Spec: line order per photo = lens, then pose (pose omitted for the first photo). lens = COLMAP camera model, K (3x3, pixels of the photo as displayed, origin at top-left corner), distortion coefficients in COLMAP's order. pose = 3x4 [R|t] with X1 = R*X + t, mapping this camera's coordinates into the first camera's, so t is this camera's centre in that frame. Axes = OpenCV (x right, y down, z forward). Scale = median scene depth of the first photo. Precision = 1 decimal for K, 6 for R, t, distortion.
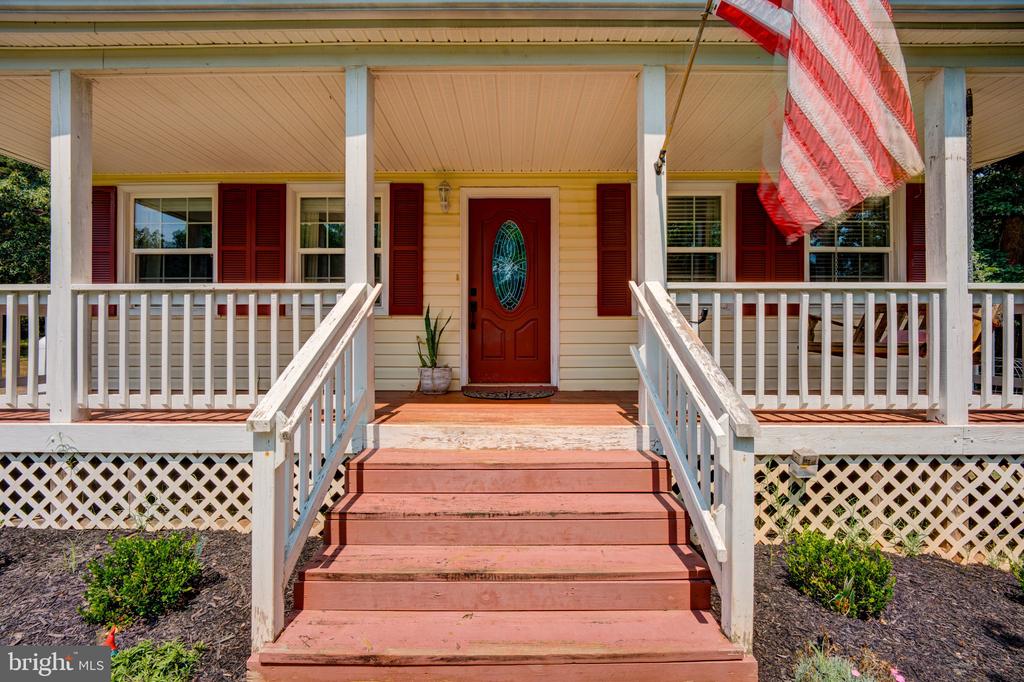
lens RADIAL K [[416.3, 0, 512.1], [0, 416.3, 338.9], [0, 0, 1]] dist [-0.009213, -0.000351]
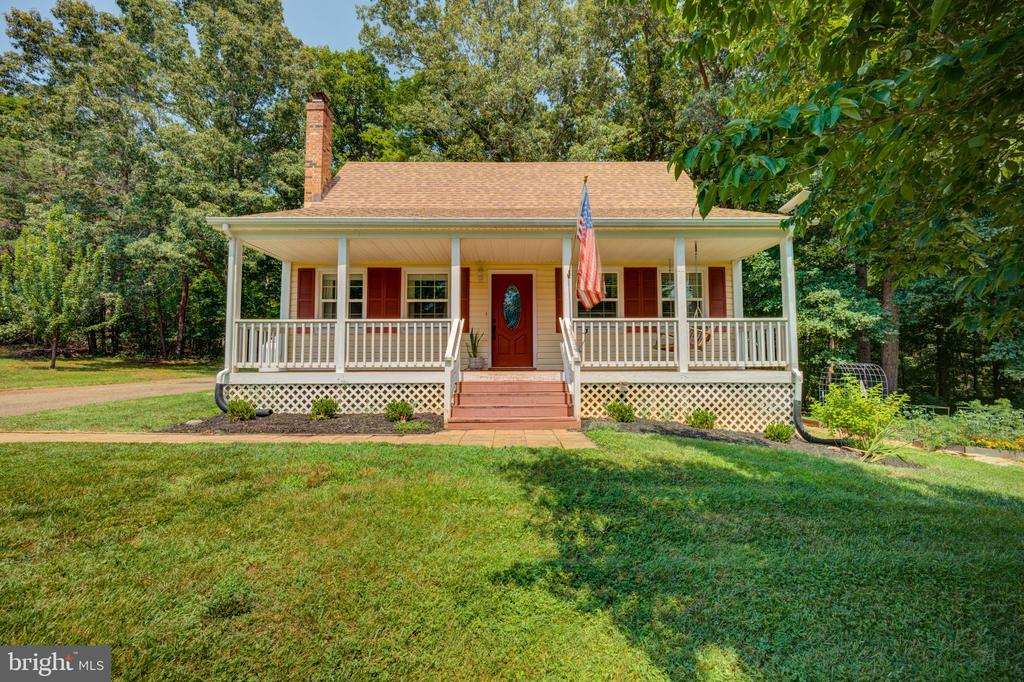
lens RADIAL K [[416.3, 0, 512.1], [0, 416.3, 338.9], [0, 0, 1]] dist [-0.009213, -0.000351]
pose [[0.999993, -0.002387, 0.002998, -0.022106], [0.002559, 0.998281, -0.058551, 0.149075], [-0.002853, 0.058558, 0.998280, -1.636622]]
